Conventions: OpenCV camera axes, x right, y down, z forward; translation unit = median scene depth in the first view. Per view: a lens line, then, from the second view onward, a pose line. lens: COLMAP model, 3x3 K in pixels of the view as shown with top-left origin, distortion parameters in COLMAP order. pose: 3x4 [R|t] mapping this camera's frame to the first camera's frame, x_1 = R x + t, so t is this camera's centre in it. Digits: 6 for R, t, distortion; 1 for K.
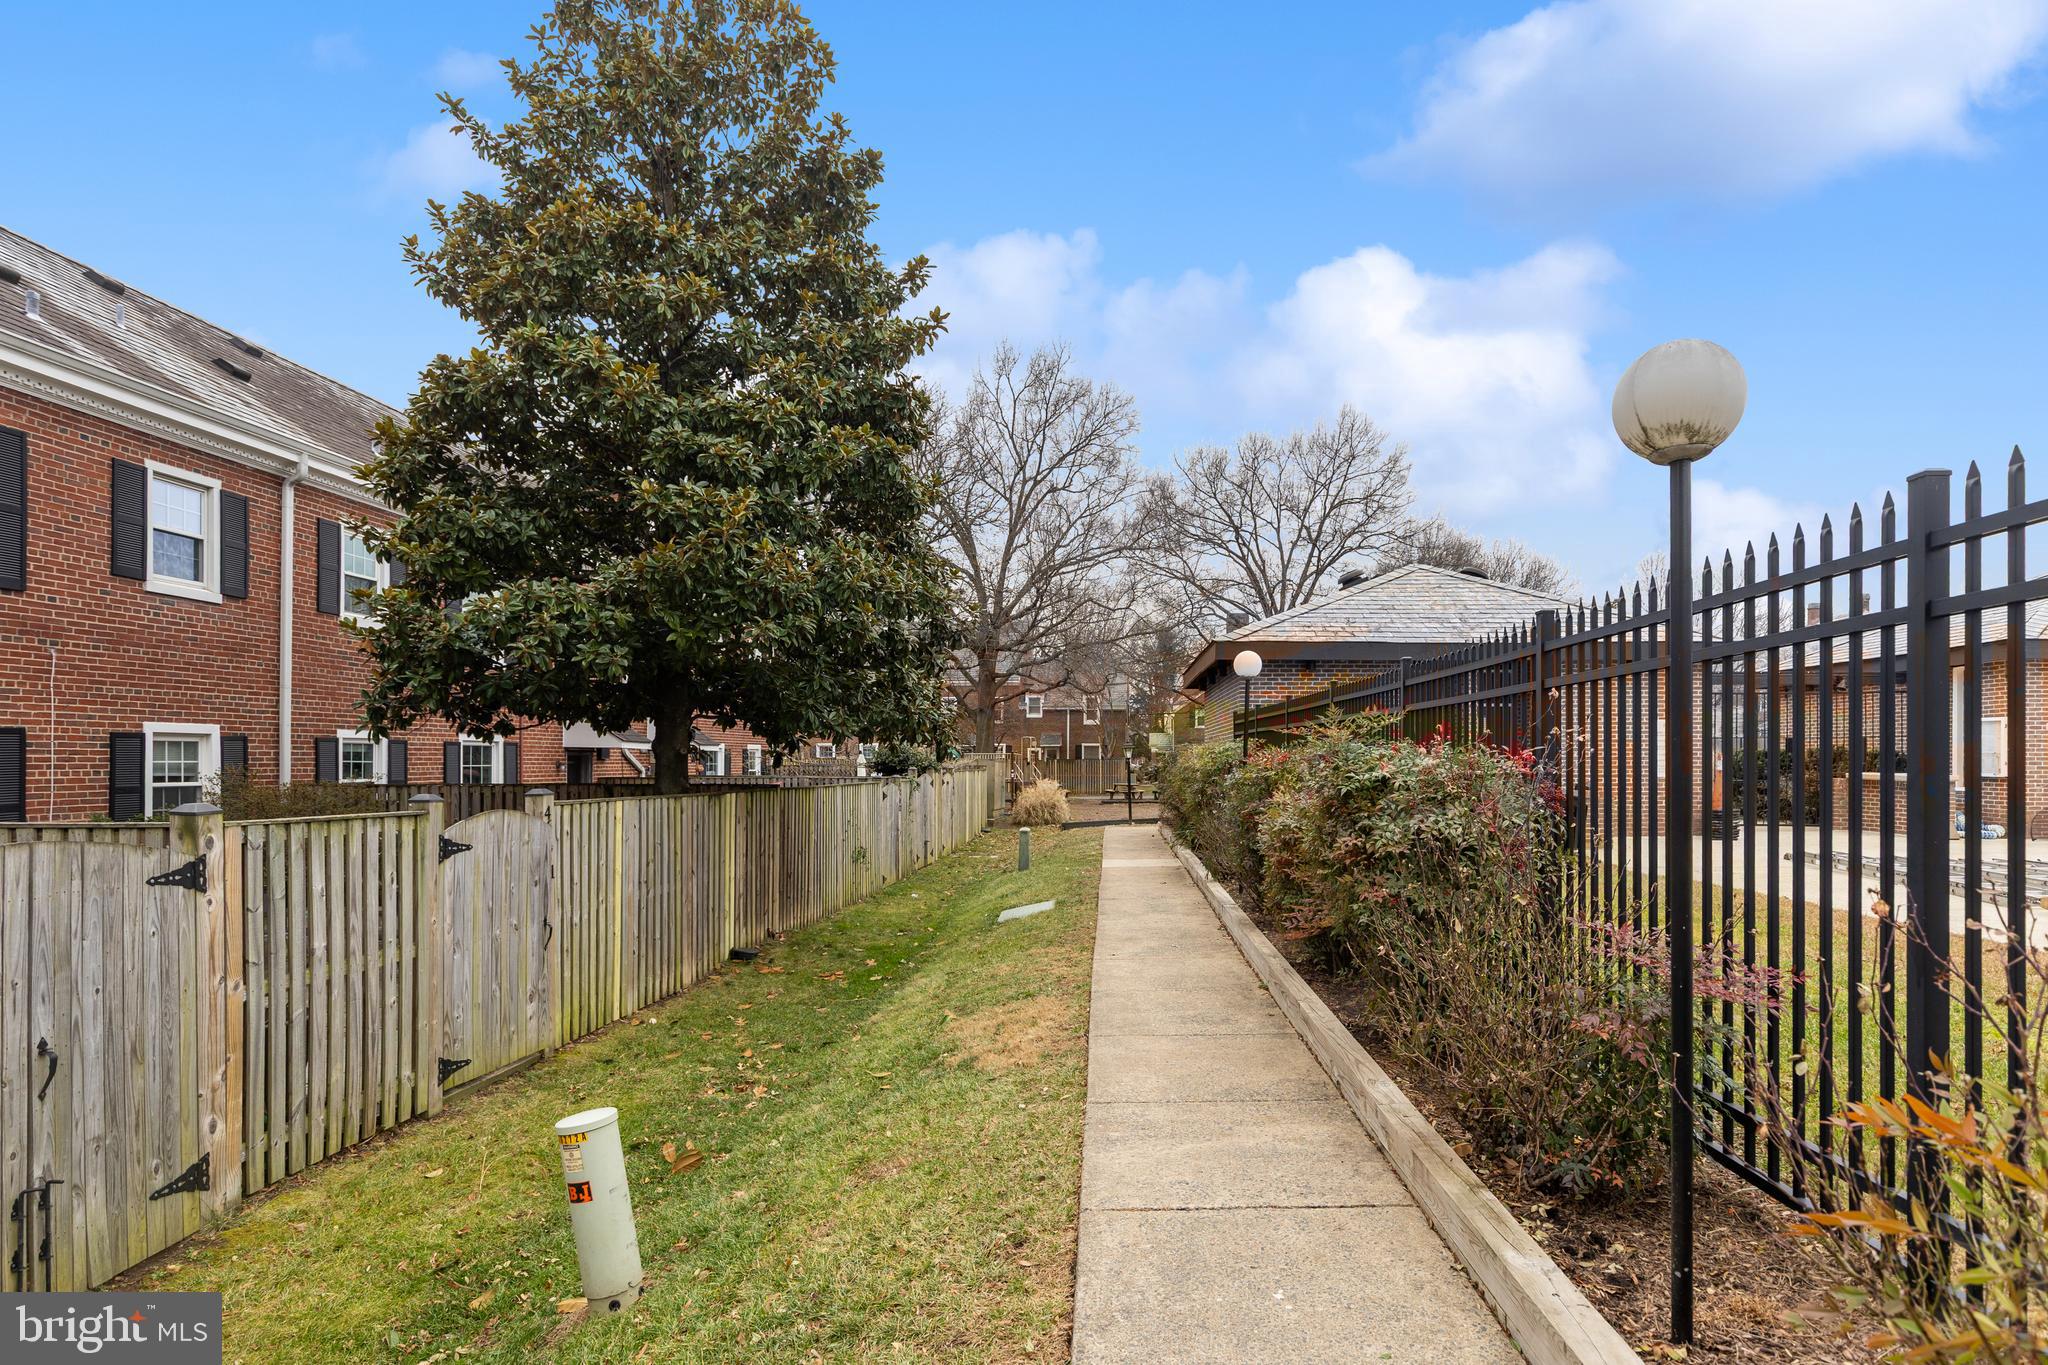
lens RADIAL K [[1124.0, 0, 1025.1], [0, 1124.0, 761.1], [0, 0, 1]] dist [-0.000116, -0.000039]
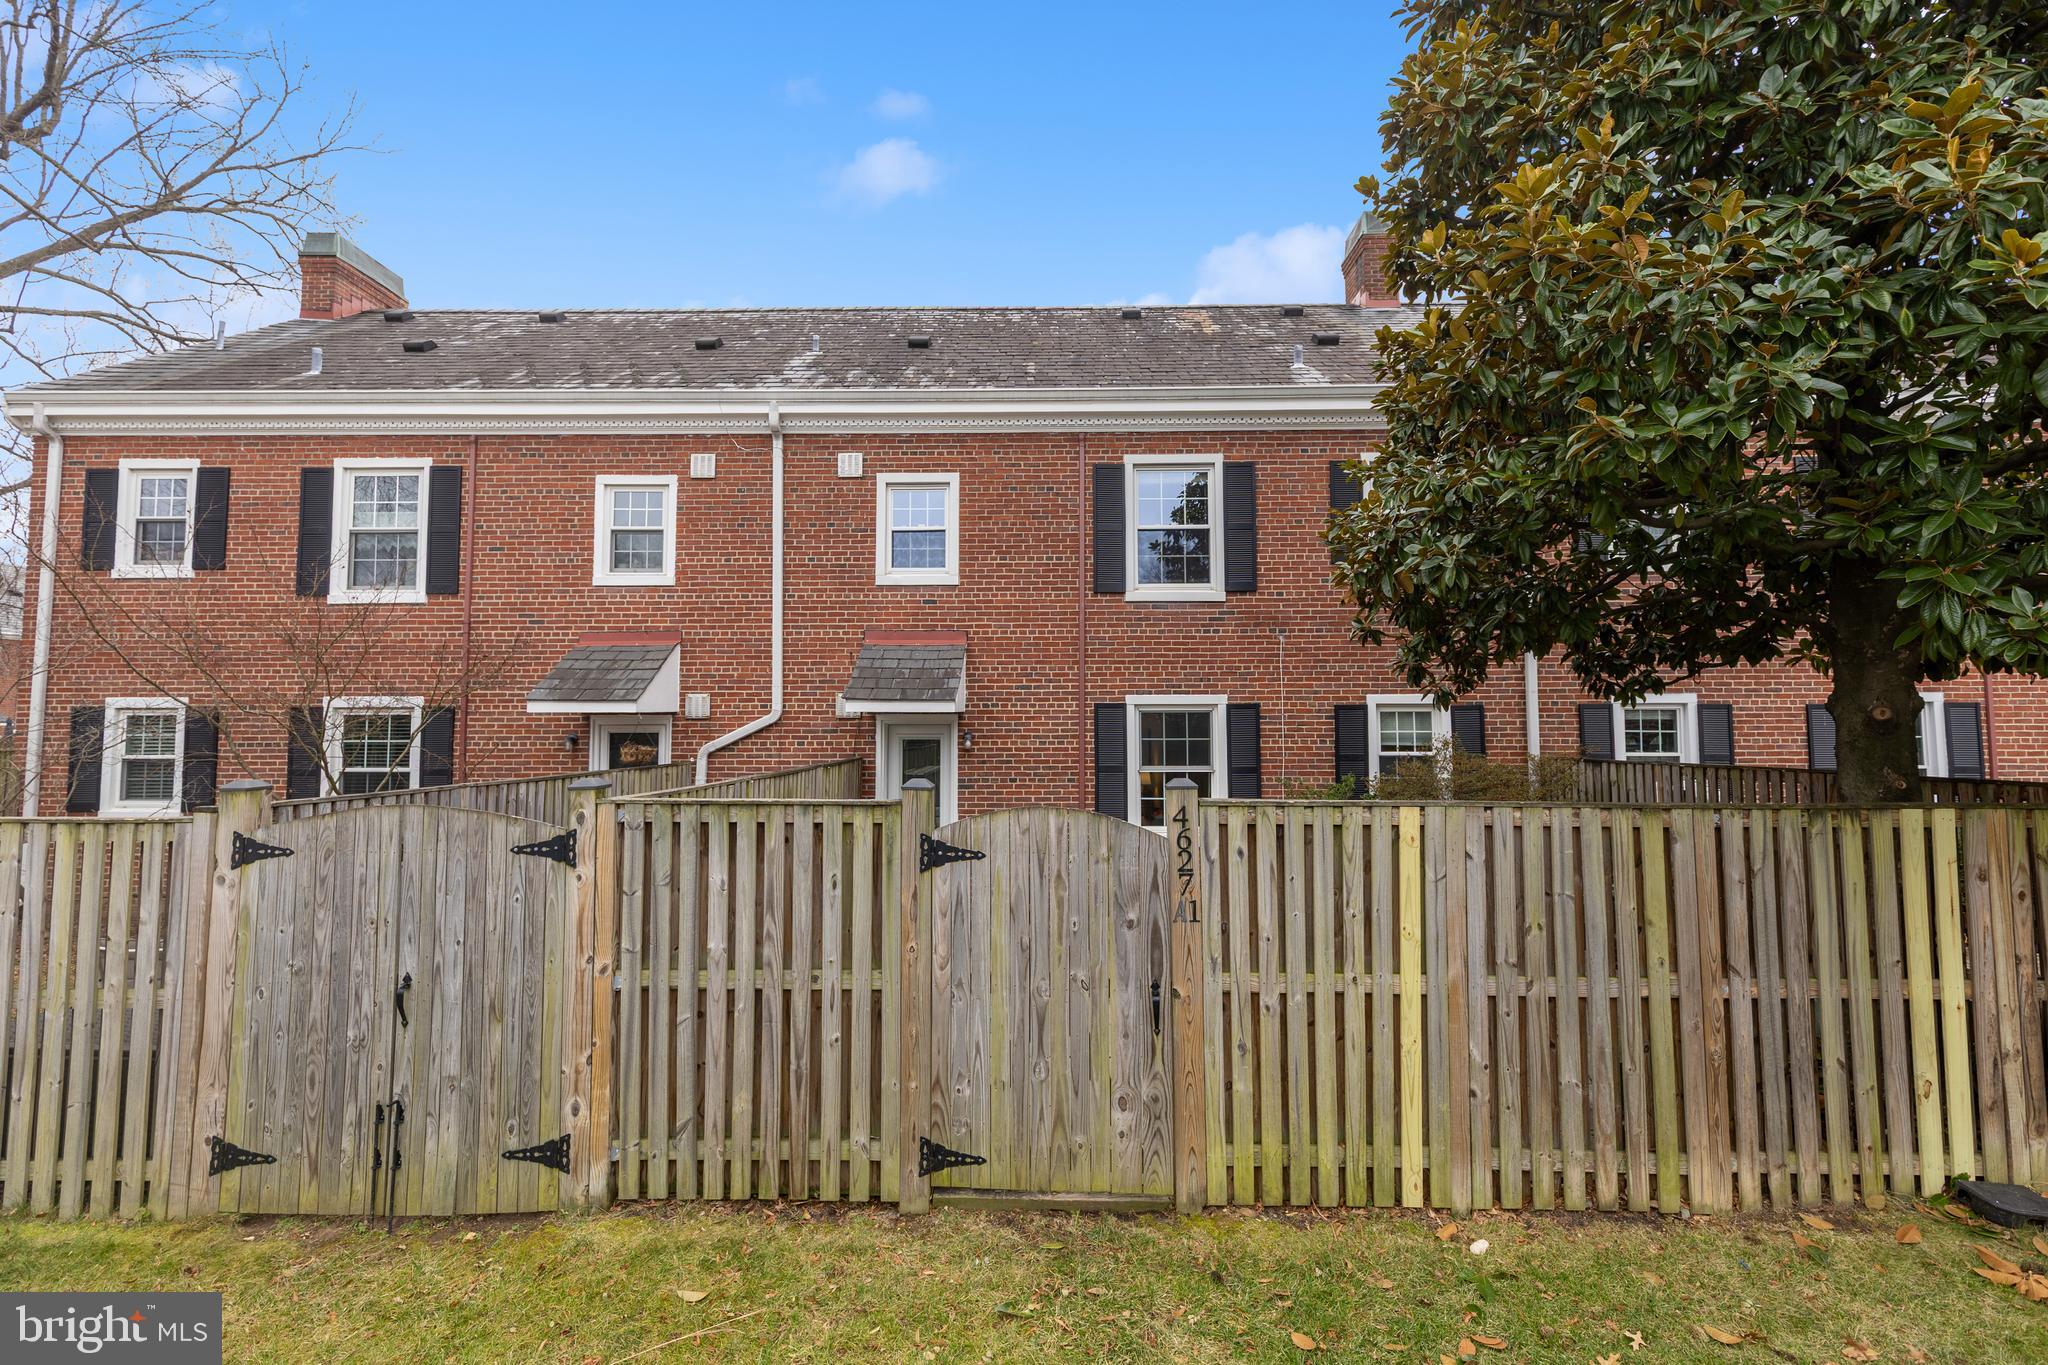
lens RADIAL K [[919.1, 0, 1024.0], [0, 919.1, 682.5], [0, 0, 1]] dist [0.007678, -0.000115]
pose [[0.096053, -0.050447, -0.994097, 0.131110], [0.001827, 0.998722, -0.050505, -0.005622], [0.995375, 0.003035, 0.096022, 1.271685]]
